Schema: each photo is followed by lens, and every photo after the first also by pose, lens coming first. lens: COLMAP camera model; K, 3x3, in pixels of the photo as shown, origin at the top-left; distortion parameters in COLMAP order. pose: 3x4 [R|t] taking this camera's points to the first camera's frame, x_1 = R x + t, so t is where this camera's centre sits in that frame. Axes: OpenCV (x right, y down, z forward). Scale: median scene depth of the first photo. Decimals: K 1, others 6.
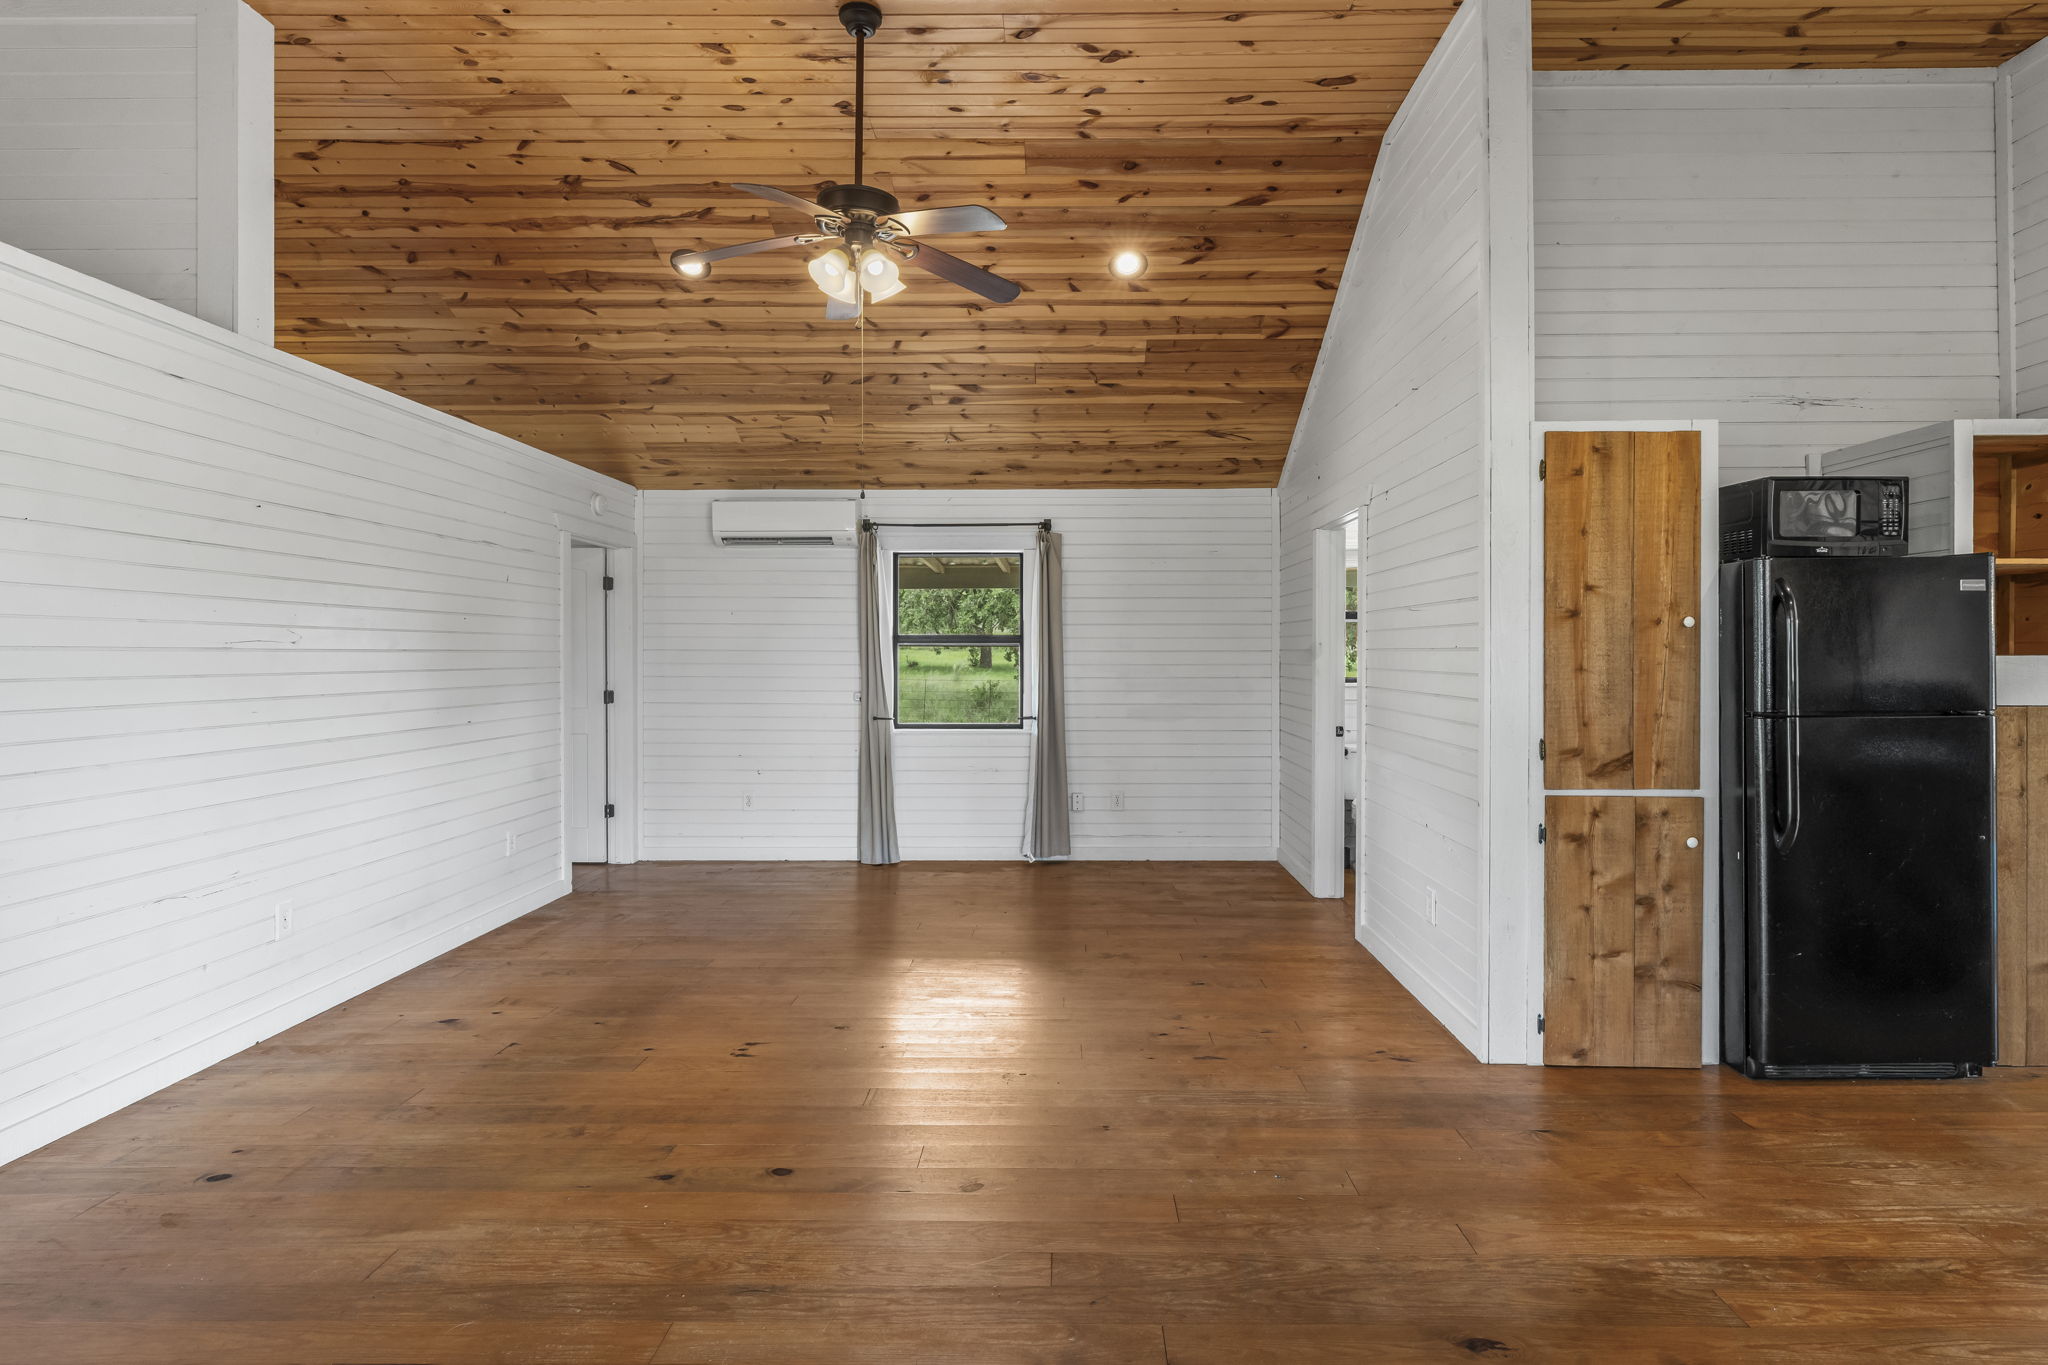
lens RADIAL K [[1056.1, 0, 1048.6], [0, 1056.1, 662.1], [0, 0, 1]] dist [-0.007184, 0.002371]
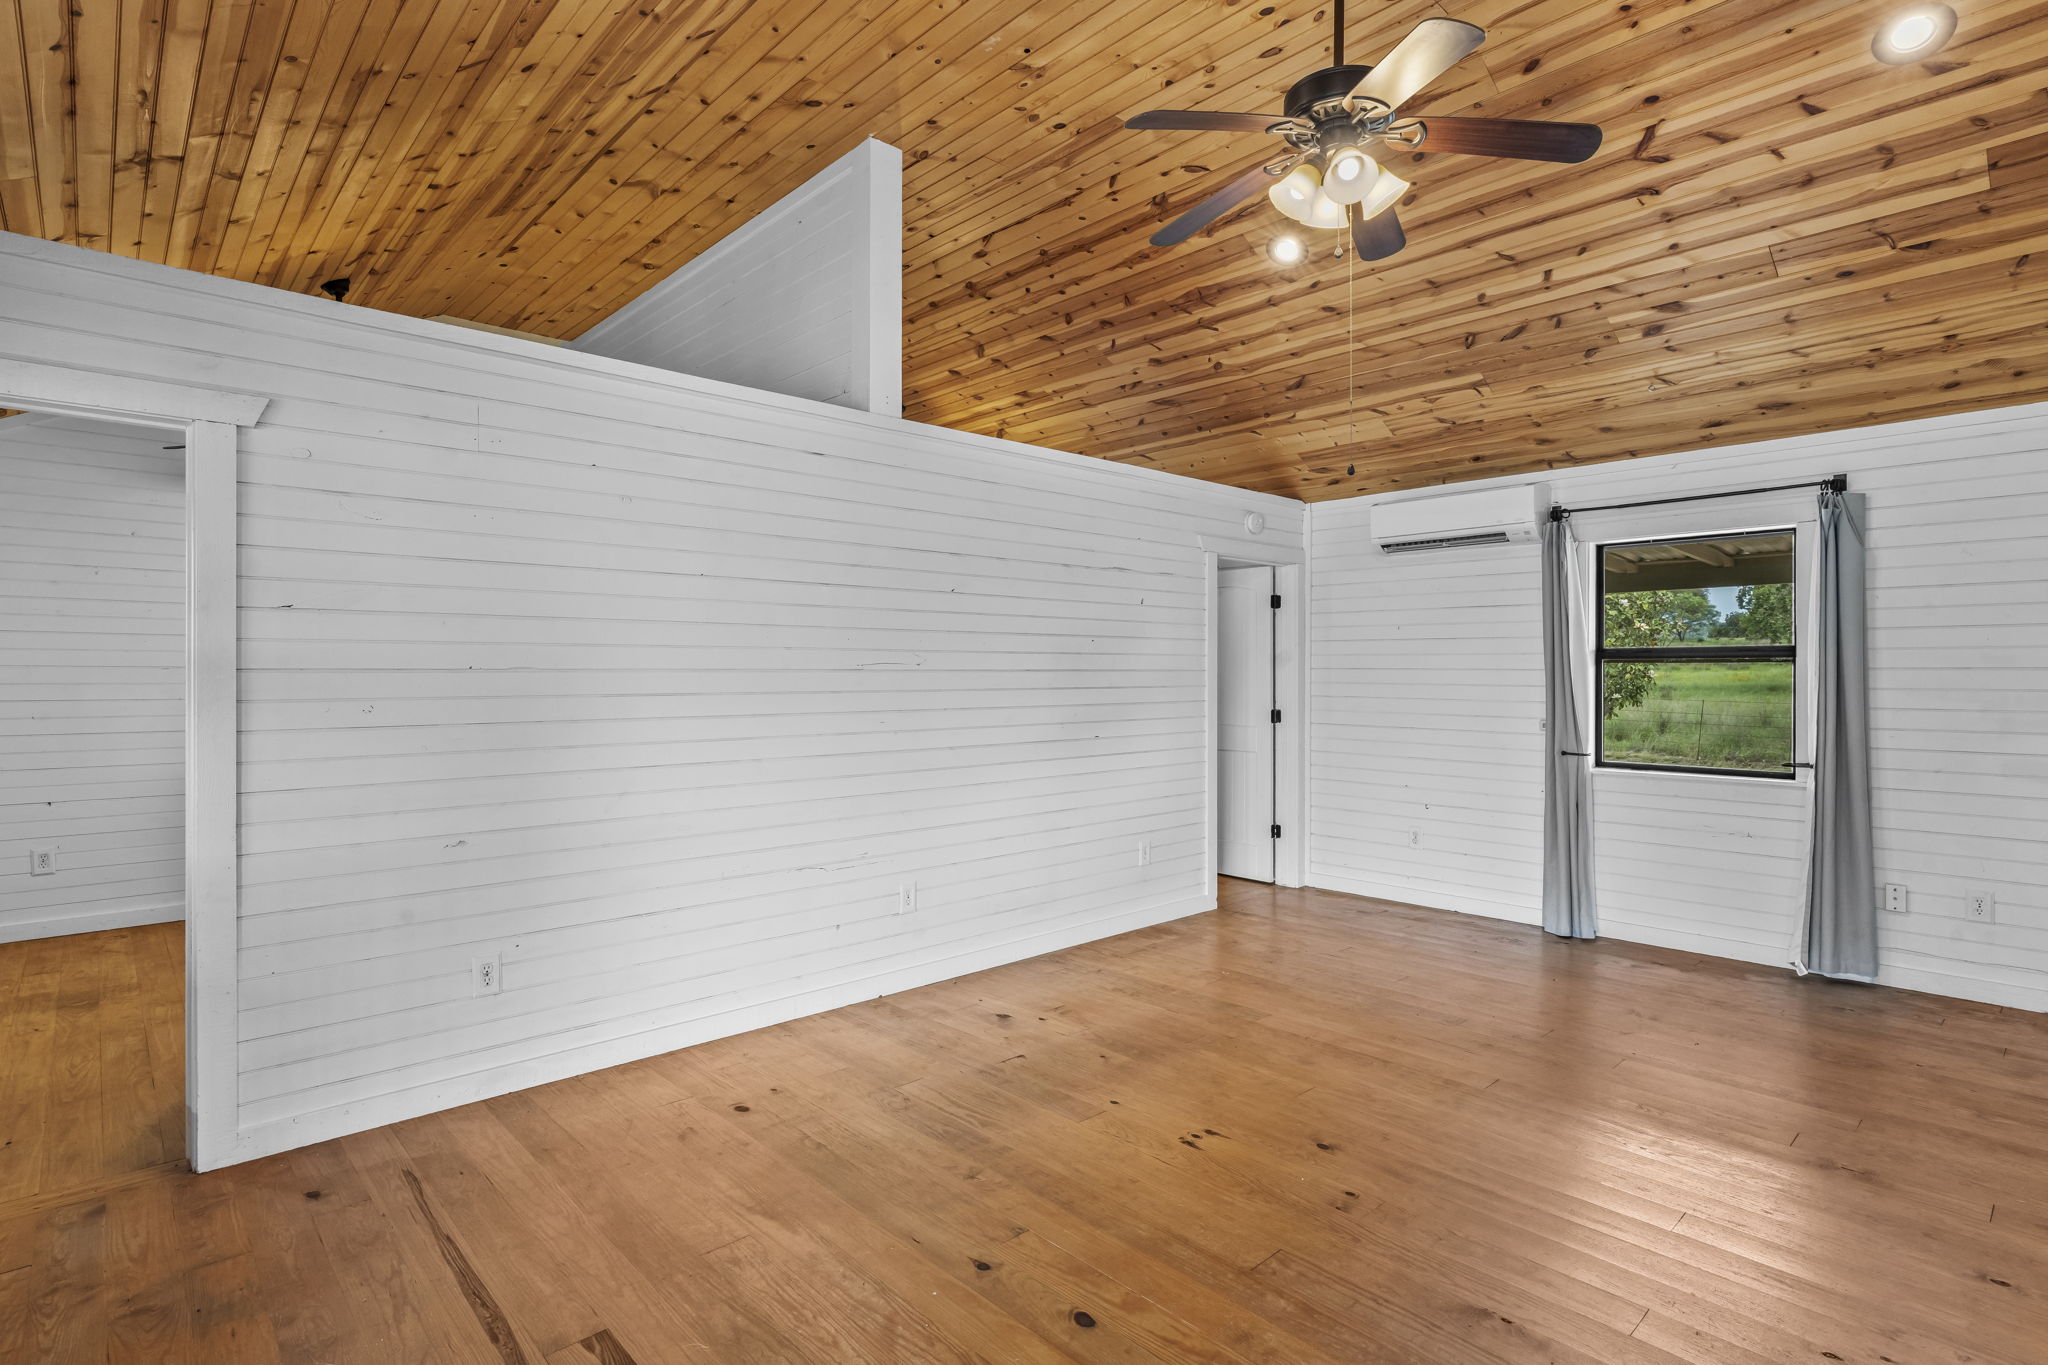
lens RADIAL K [[1013.8, 0, 1010.7], [0, 1013.8, 675.9], [0, 0, 1]] dist [-0.007767, 0.003030]
pose [[0.686908, 0.002440, -0.726740, 0.173590], [-0.004349, 0.999990, -0.000753, -0.004889], [0.726731, 0.003678, 0.686912, 0.275981]]
